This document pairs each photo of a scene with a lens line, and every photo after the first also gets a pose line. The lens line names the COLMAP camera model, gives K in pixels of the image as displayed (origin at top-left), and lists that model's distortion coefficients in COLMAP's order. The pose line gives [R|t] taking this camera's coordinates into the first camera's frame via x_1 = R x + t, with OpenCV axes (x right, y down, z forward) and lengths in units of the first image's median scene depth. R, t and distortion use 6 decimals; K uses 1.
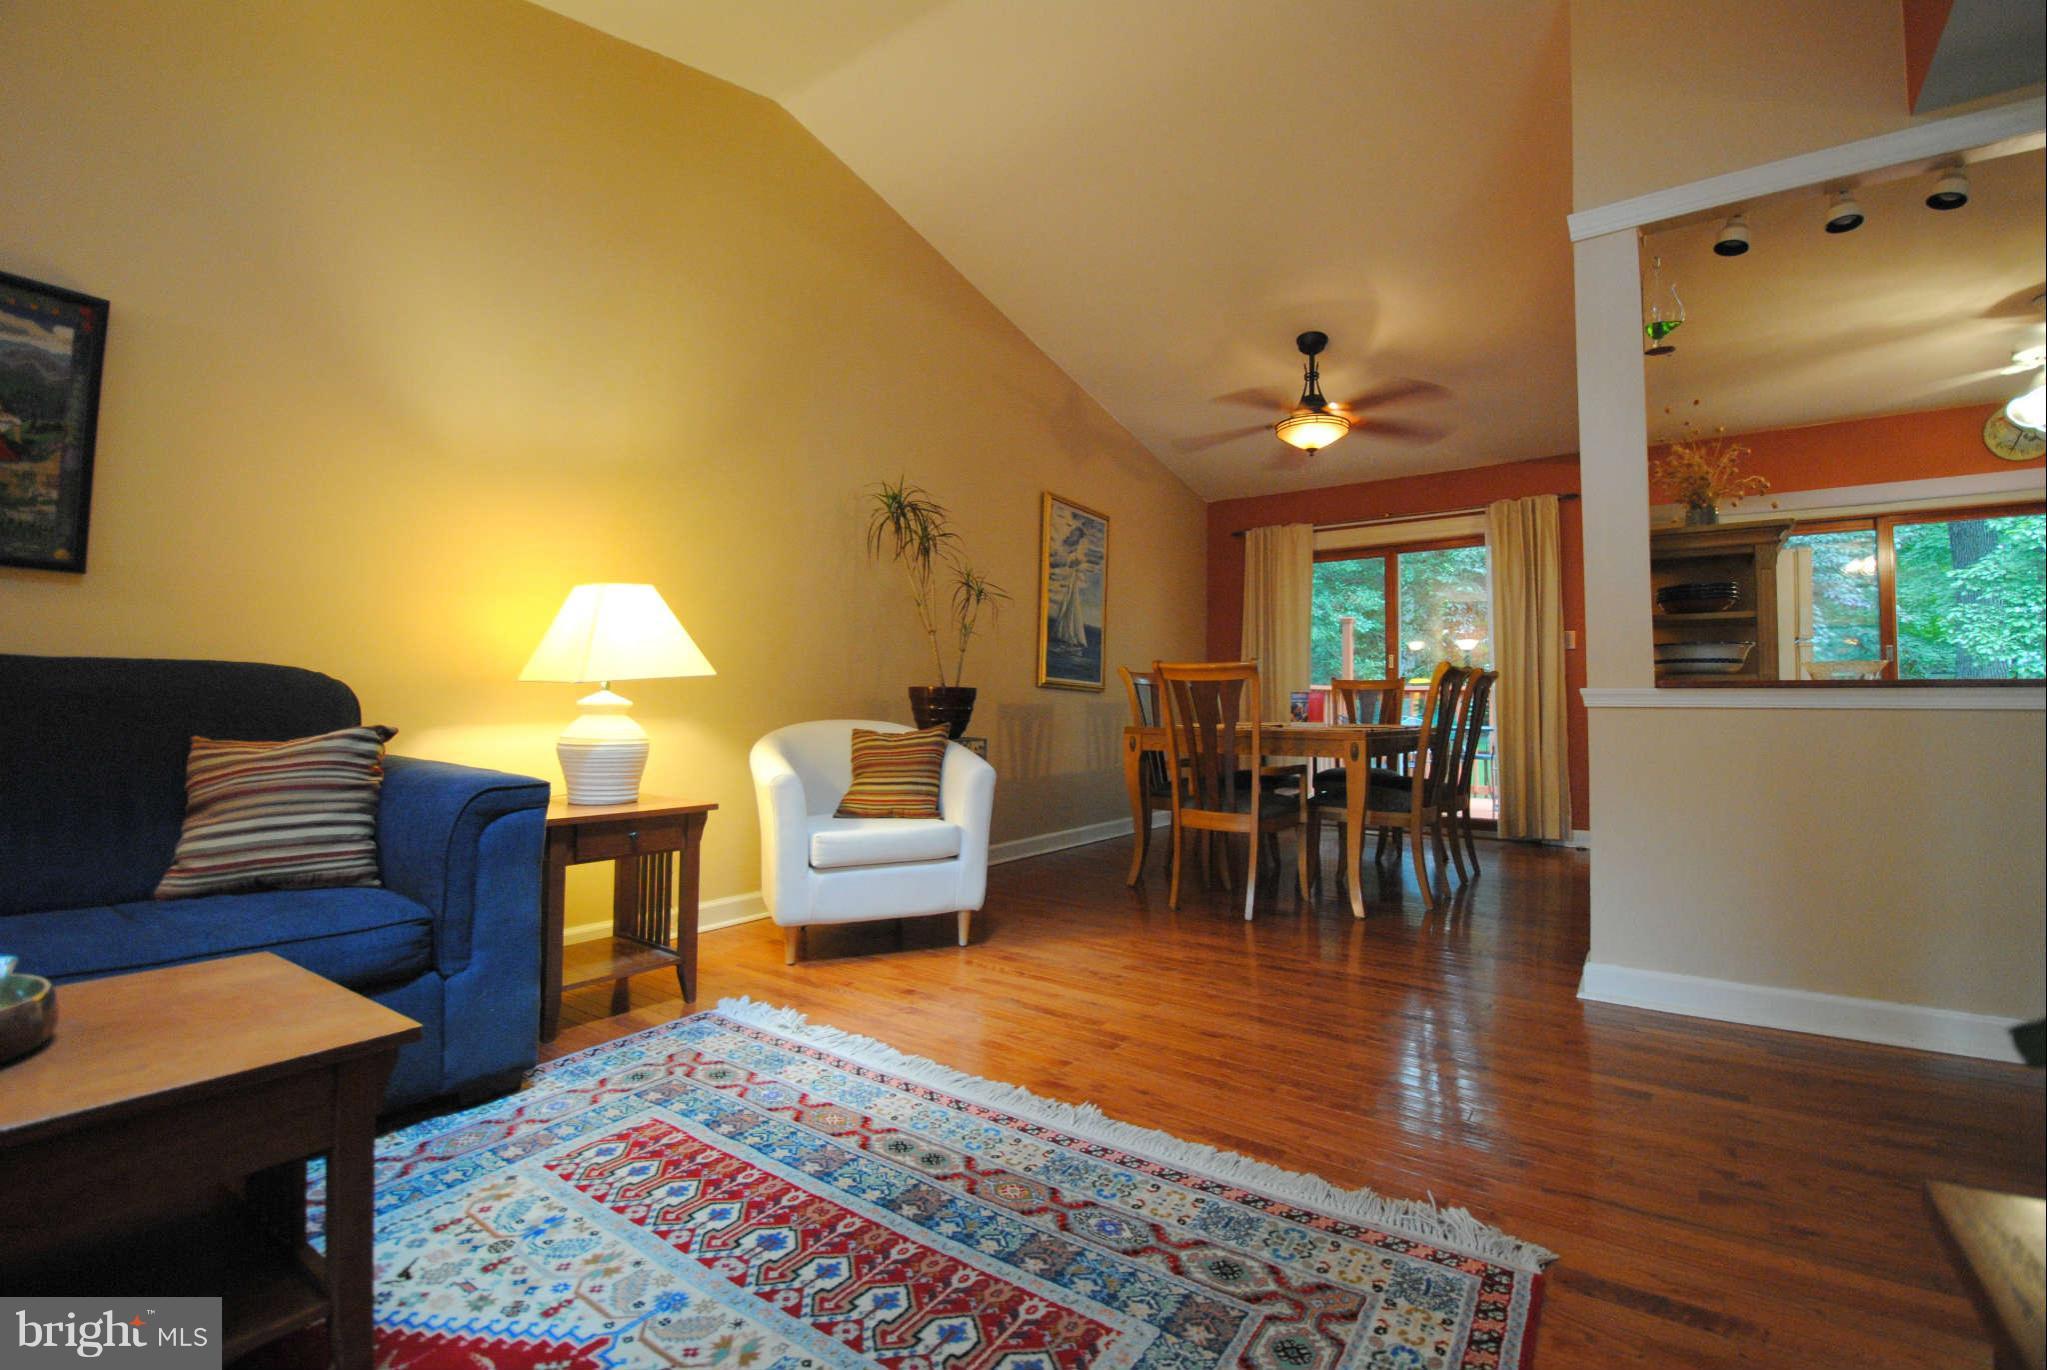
lens RADIAL K [[896.7, 0, 1032.7], [0, 896.7, 687.5], [0, 0, 1]] dist [0.004133, -0.009942]
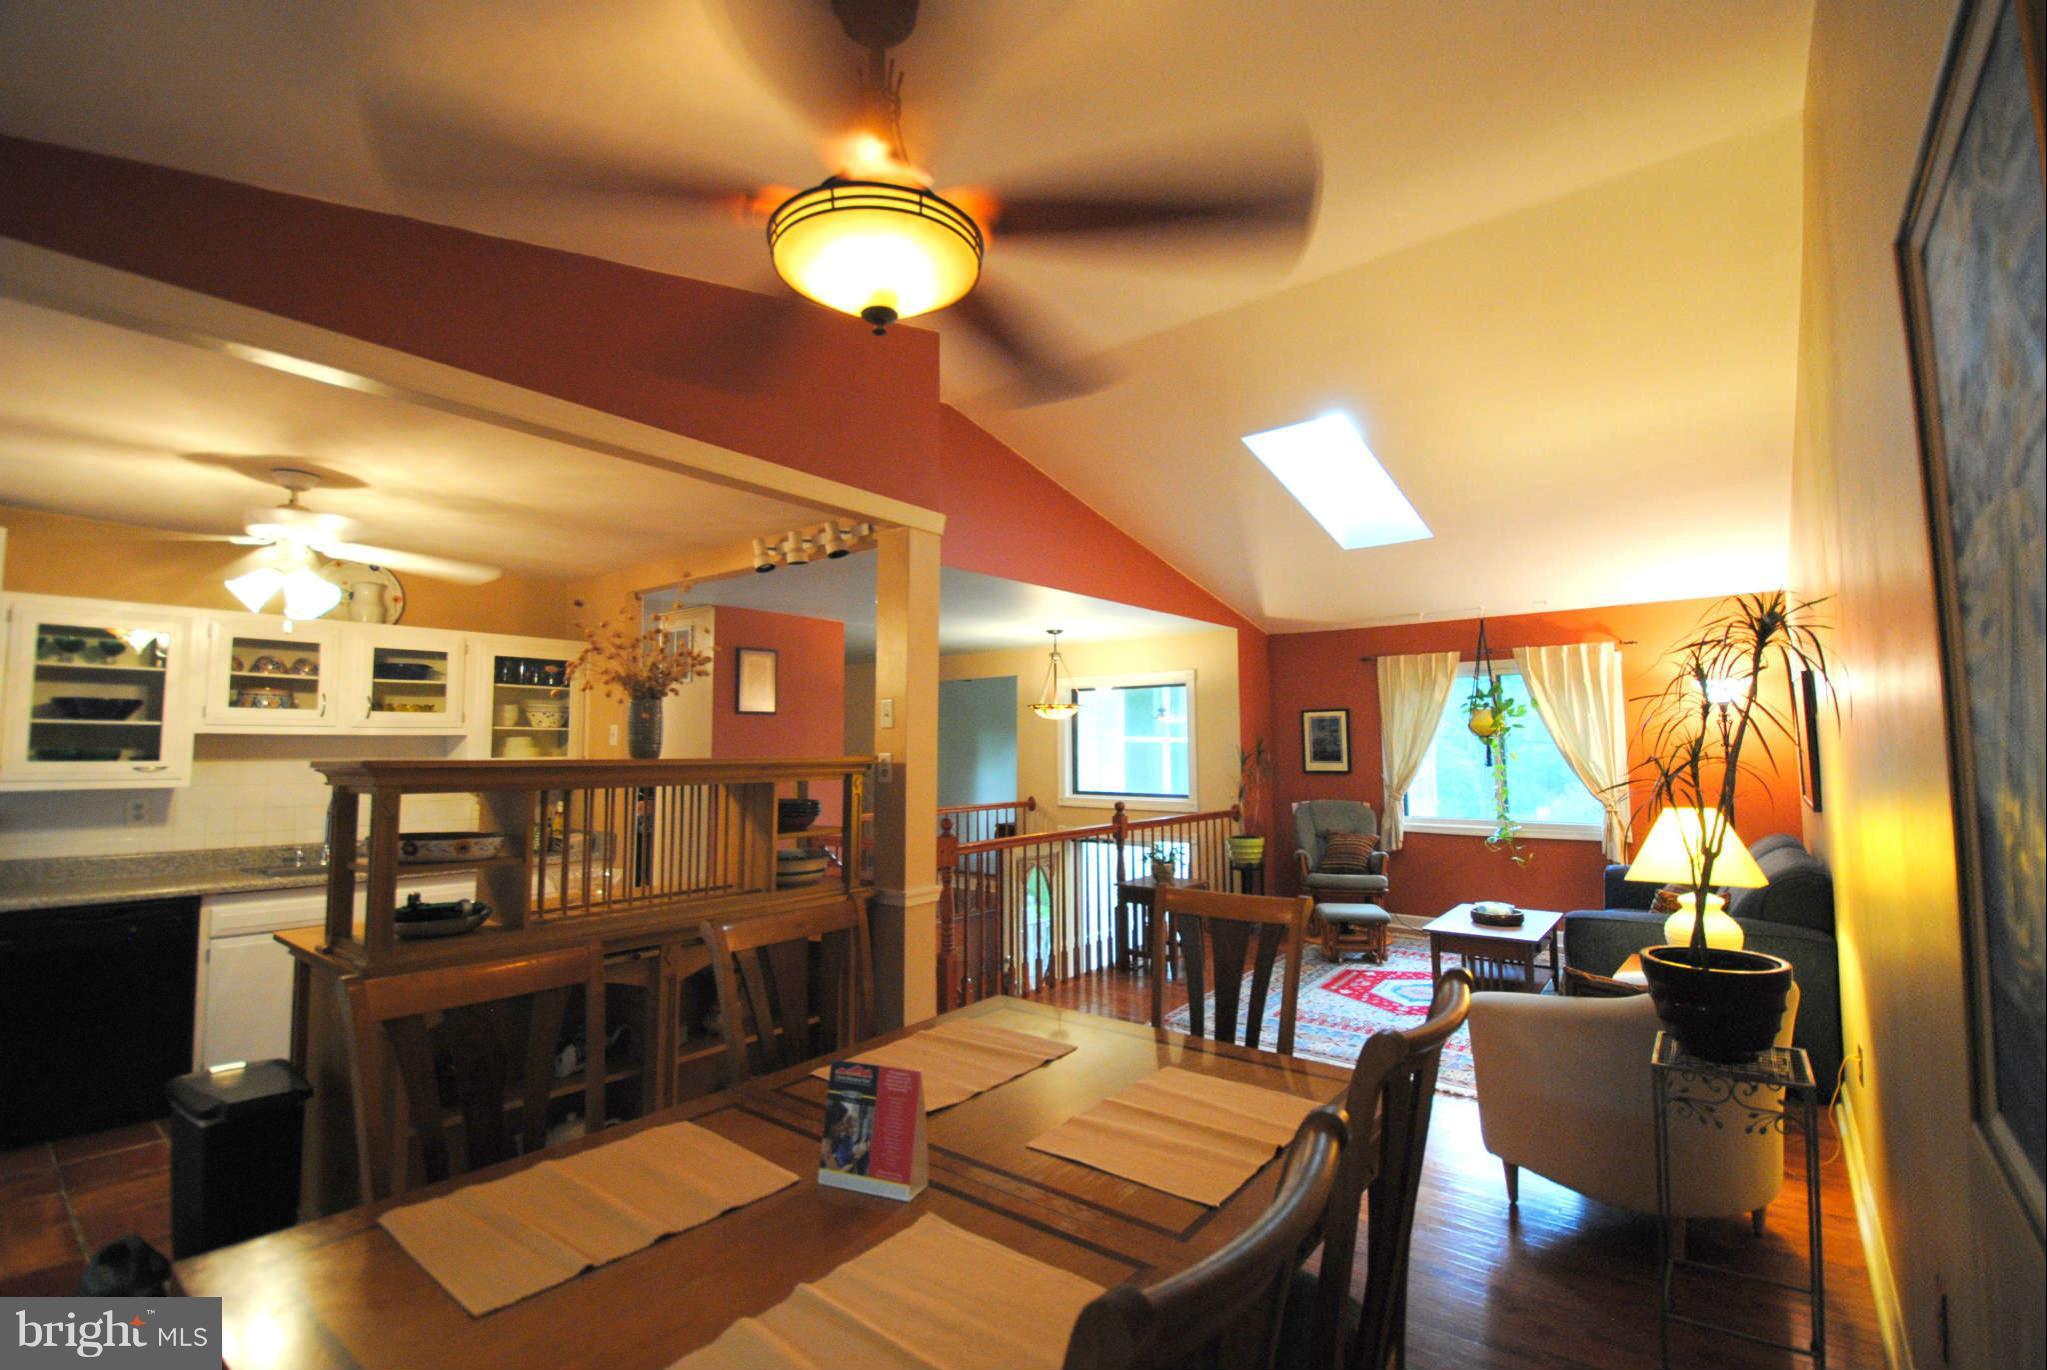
lens RADIAL K [[896.7, 0, 1032.7], [0, 896.7, 687.5], [0, 0, 1]] dist [0.004133, -0.009942]
pose [[-0.998473, 0.002137, 0.055201, 0.678242], [-0.002976, 0.995719, -0.092384, -0.268000], [-0.055162, -0.092407, -0.994192, 3.795991]]
